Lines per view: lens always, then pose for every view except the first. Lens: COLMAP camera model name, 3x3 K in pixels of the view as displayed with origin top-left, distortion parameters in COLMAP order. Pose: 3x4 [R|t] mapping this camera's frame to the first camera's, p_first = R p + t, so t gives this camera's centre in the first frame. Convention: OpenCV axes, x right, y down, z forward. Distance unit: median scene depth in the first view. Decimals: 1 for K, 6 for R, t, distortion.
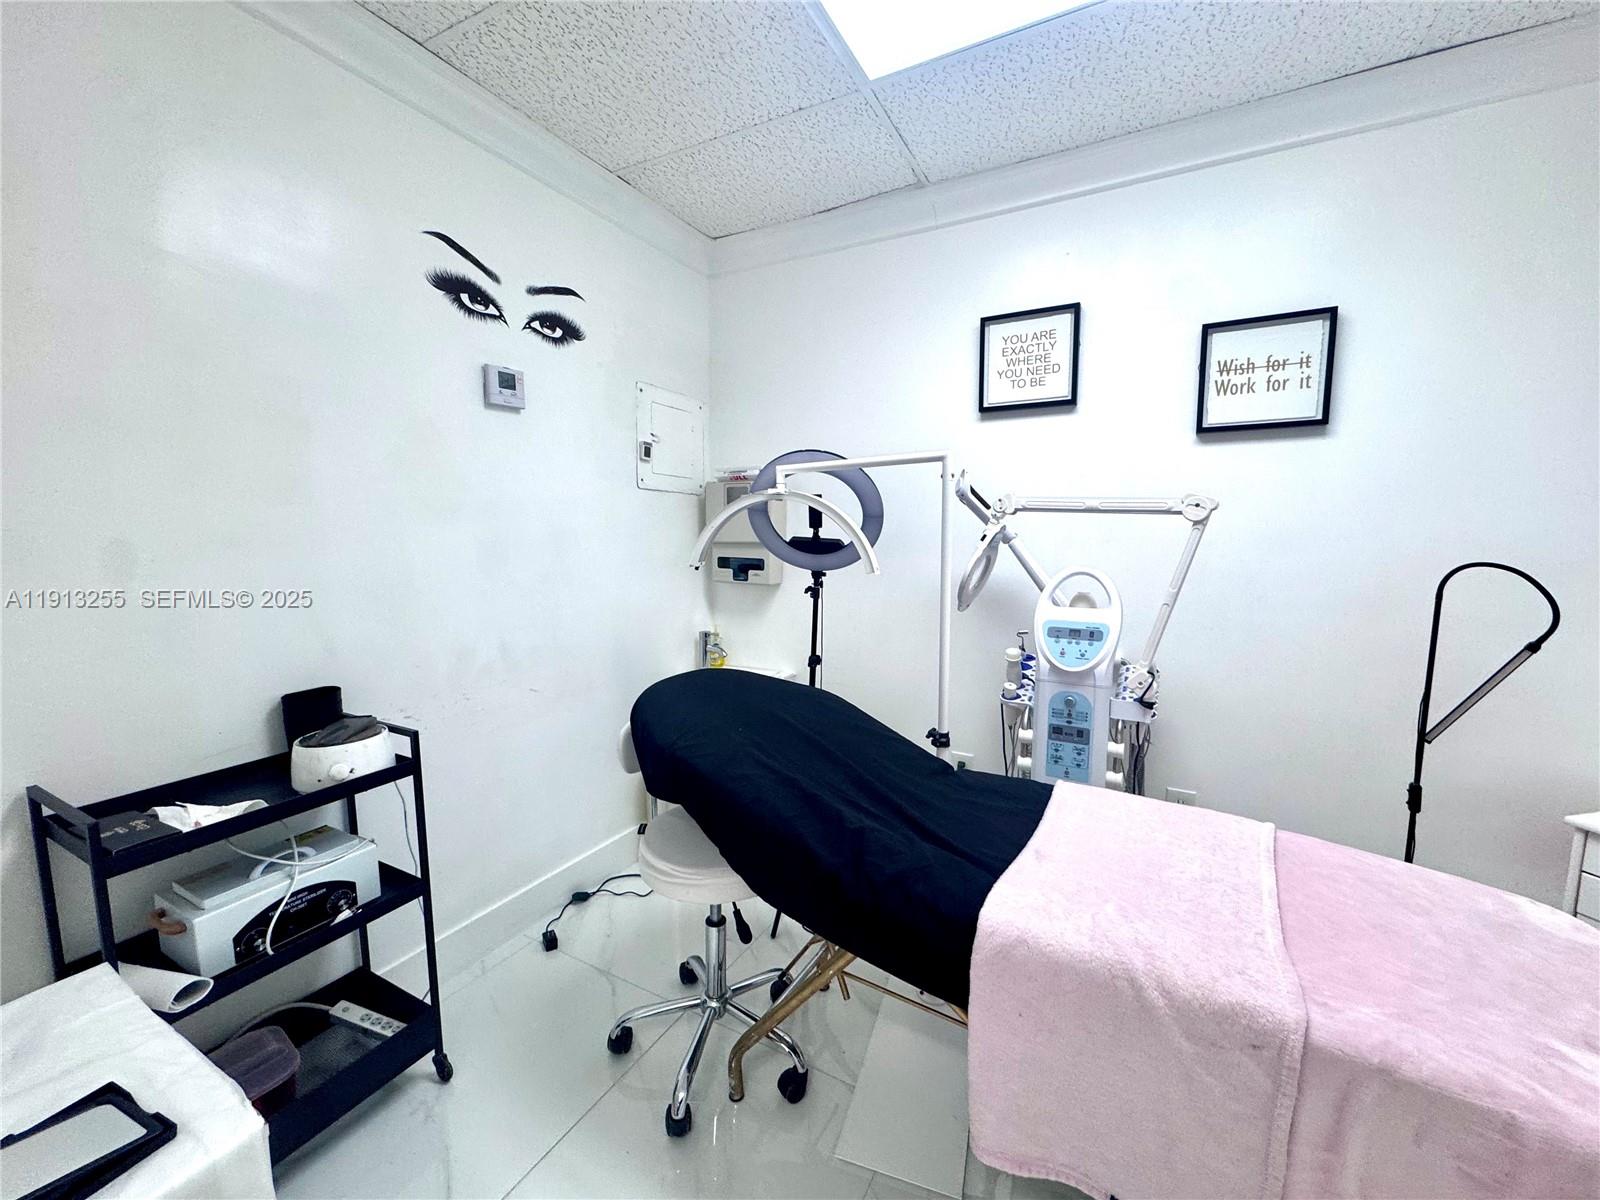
lens RADIAL K [[641.3, 0, 800.0], [0, 641.3, 598.3], [0, 0, 1]] dist [-0.006195, 0.001375]
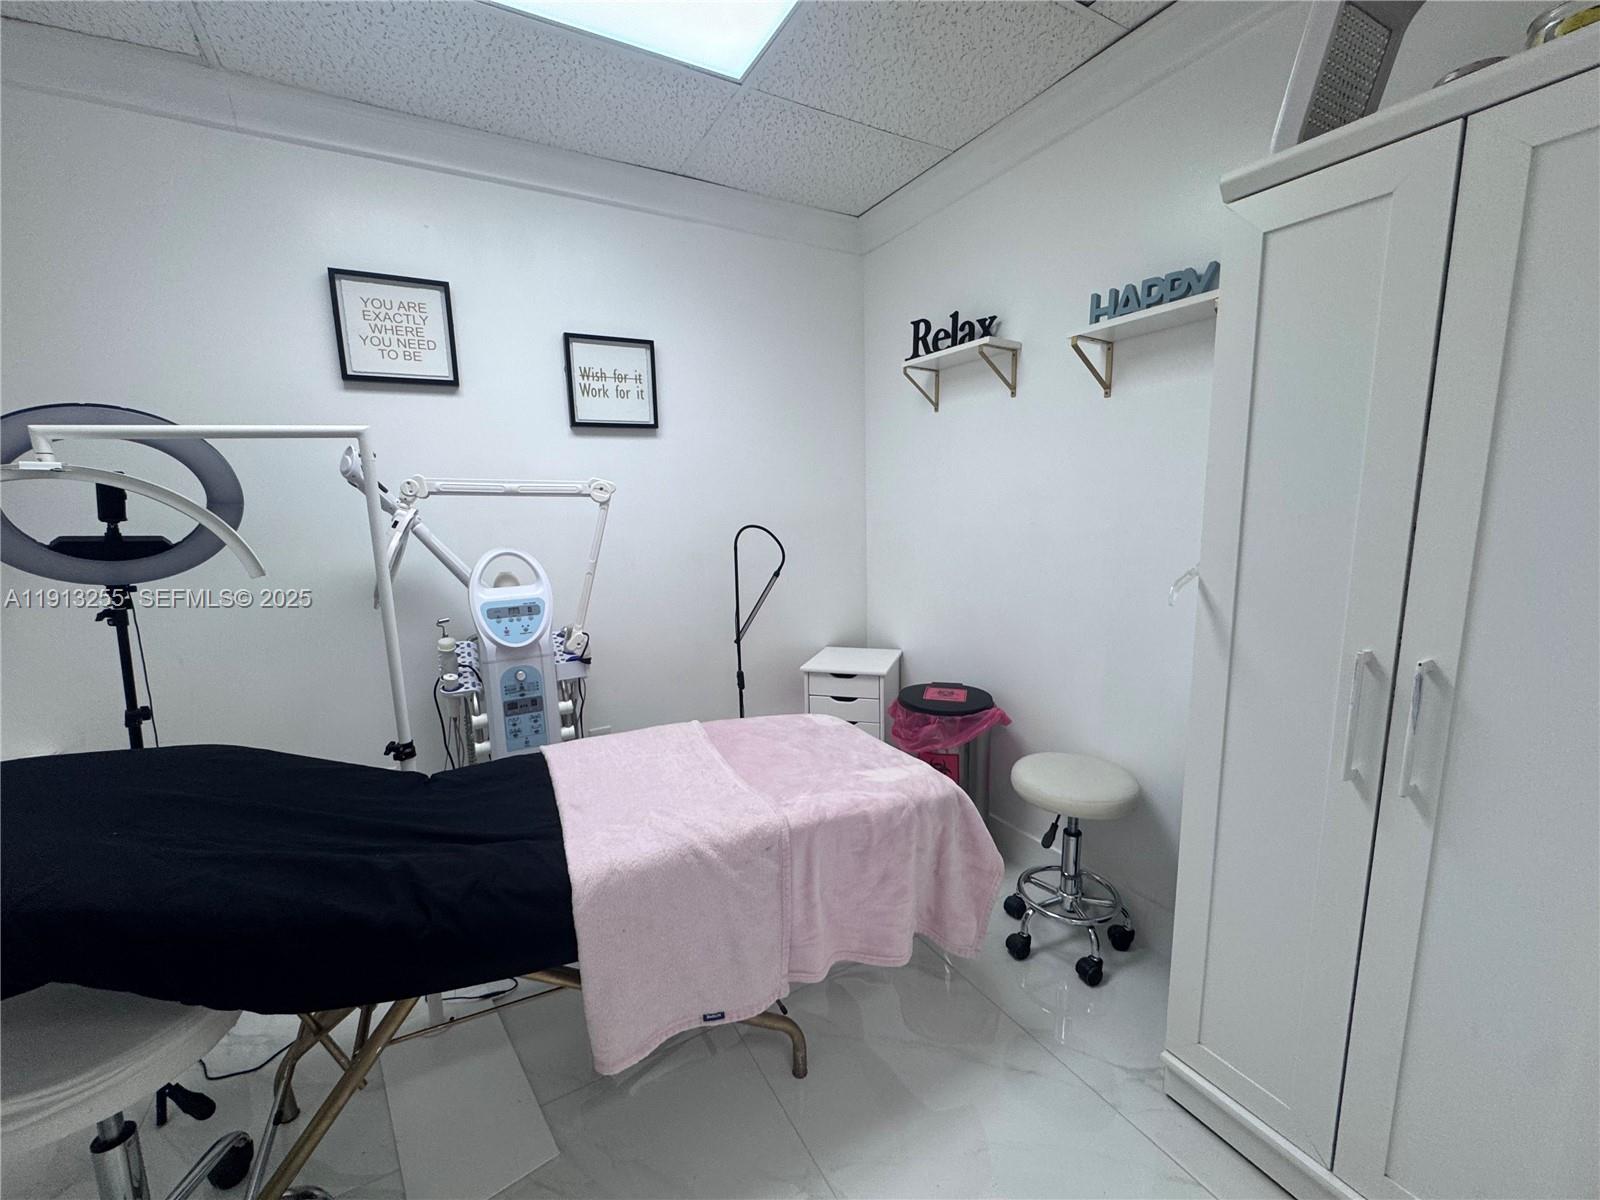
lens RADIAL K [[641.3, 0, 800.7], [0, 641.3, 597.7], [0, 0, 1]] dist [-0.006195, 0.001375]
pose [[0.520636, -0.142190, 0.841855, -0.208903], [0.116522, 0.988642, 0.094921, -0.012105], [-0.845790, 0.048675, 0.531291, 0.042945]]
